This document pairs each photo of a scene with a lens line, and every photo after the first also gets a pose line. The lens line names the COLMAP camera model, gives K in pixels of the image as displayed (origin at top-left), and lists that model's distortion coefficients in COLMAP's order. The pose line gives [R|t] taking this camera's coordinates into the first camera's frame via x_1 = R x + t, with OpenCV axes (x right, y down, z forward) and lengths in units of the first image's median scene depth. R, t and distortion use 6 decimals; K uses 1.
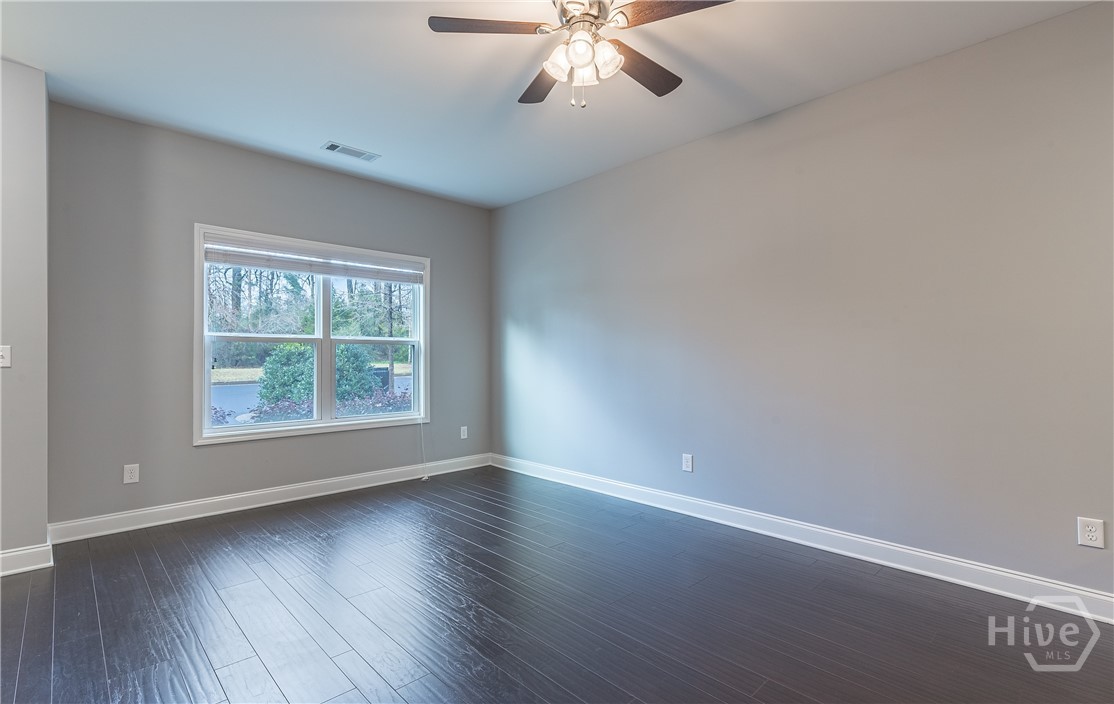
lens RADIAL K [[512.5, 0, 557.0], [0, 512.5, 352.0], [0, 0, 1]] dist [0.001453, 0.000219]
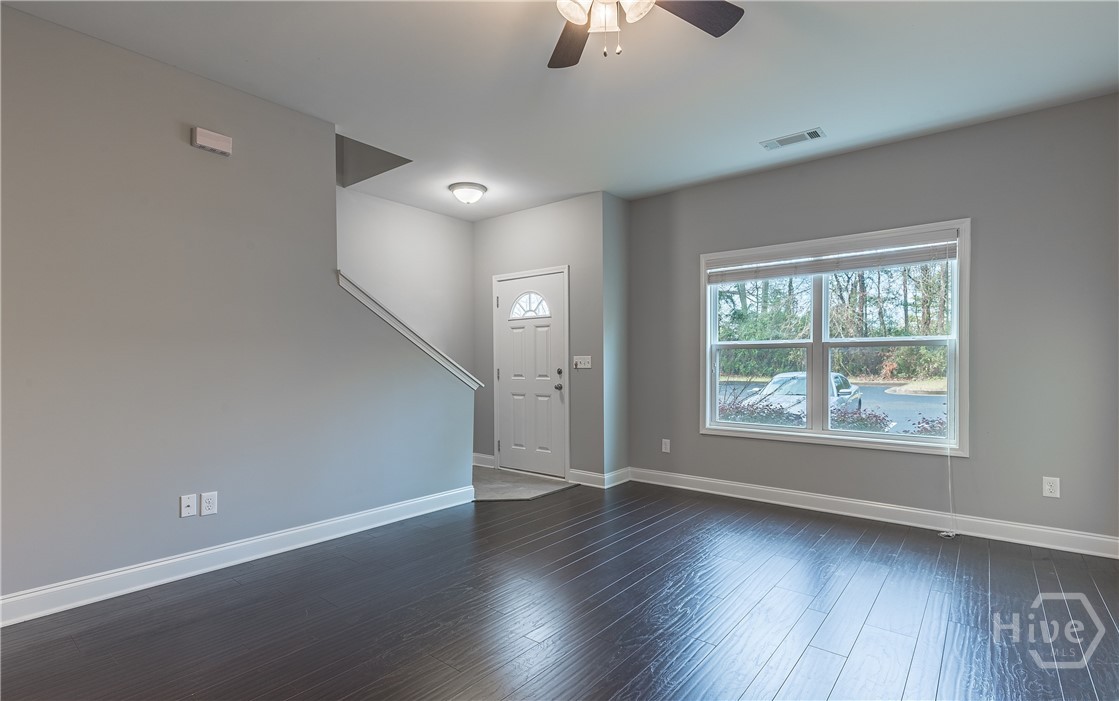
lens RADIAL K [[531.7, 0, 554.9], [0, 531.7, 365.3], [0, 0, 1]] dist [-0.003291, -0.000243]
pose [[0.112036, 0.006572, -0.993682, 0.453667], [0.012262, 0.999893, 0.007996, 0.001470], [0.993629, -0.013080, 0.111943, 0.423381]]
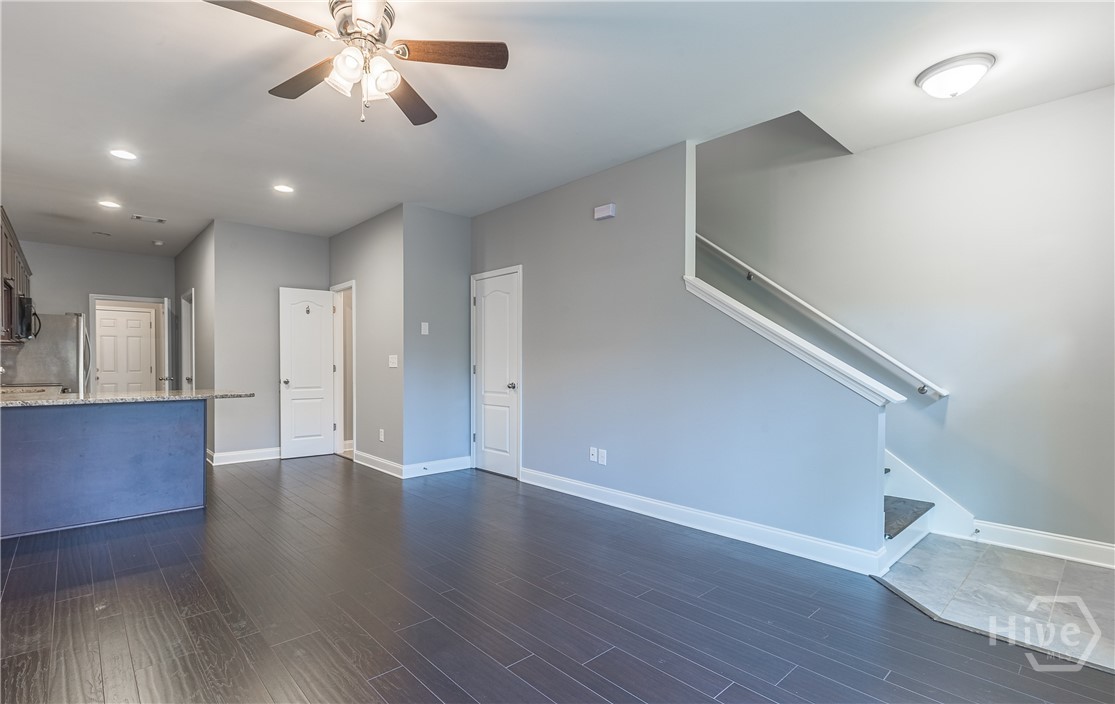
lens RADIAL K [[515.8, 0, 529.1], [0, 515.8, 370.4], [0, 0, 1]] dist [0.003749, 0.000582]
pose [[-0.998551, -0.002187, 0.053768, -0.187278], [-0.002221, 0.999997, -0.000573, 0.014317], [-0.053766, -0.000691, -0.998553, 1.047950]]
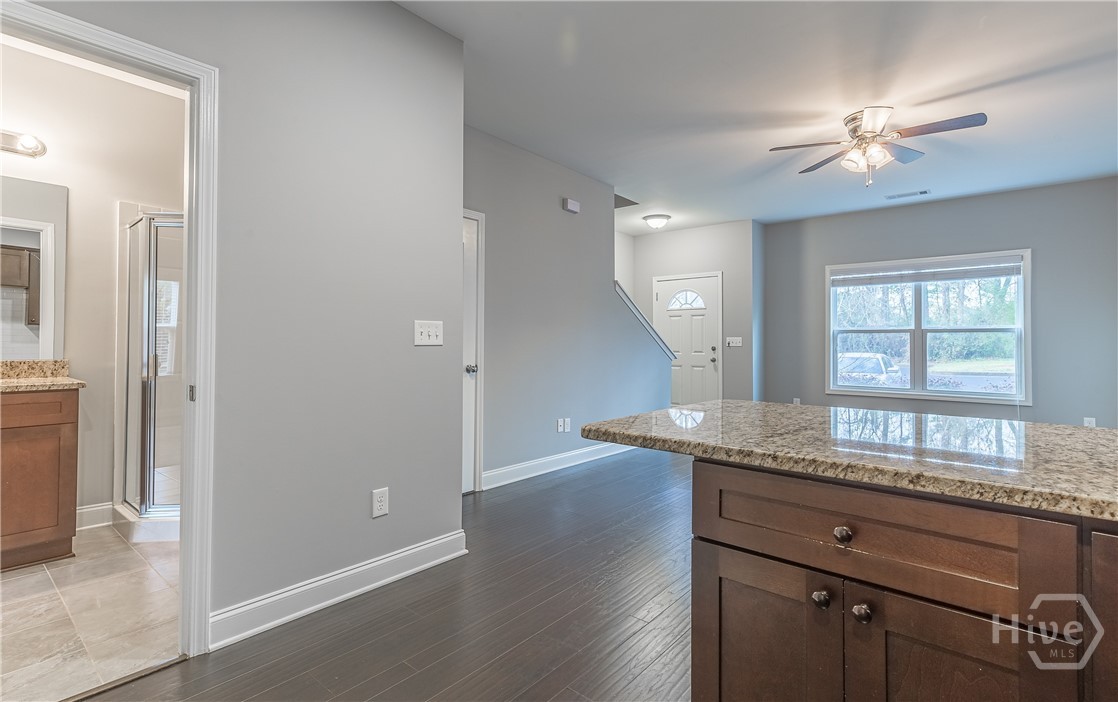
lens RADIAL K [[523.1, 0, 555.2], [0, 523.1, 335.4], [0, 0, 1]] dist [0.001958, 0.000443]
pose [[0.095314, -0.014602, -0.995340, 0.826414], [0.004715, 0.999888, -0.014217, 0.005125], [0.995436, -0.003338, 0.095373, -0.074779]]
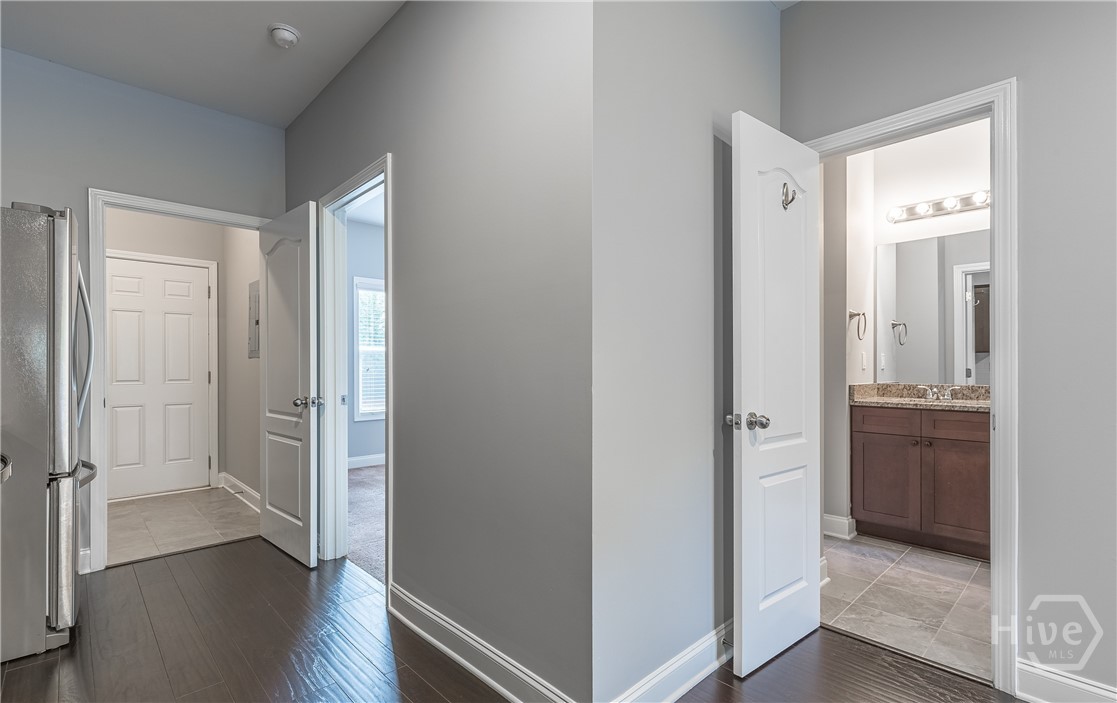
lens RADIAL K [[516.6, 0, 554.1], [0, 516.6, 365.6], [0, 0, 1]] dist [0.002244, 0.000564]
pose [[-0.999804, 0.001343, 0.019738, 0.716598], [0.001066, 0.999901, -0.014046, 0.005150], [-0.019755, -0.014022, -0.999707, 0.099810]]
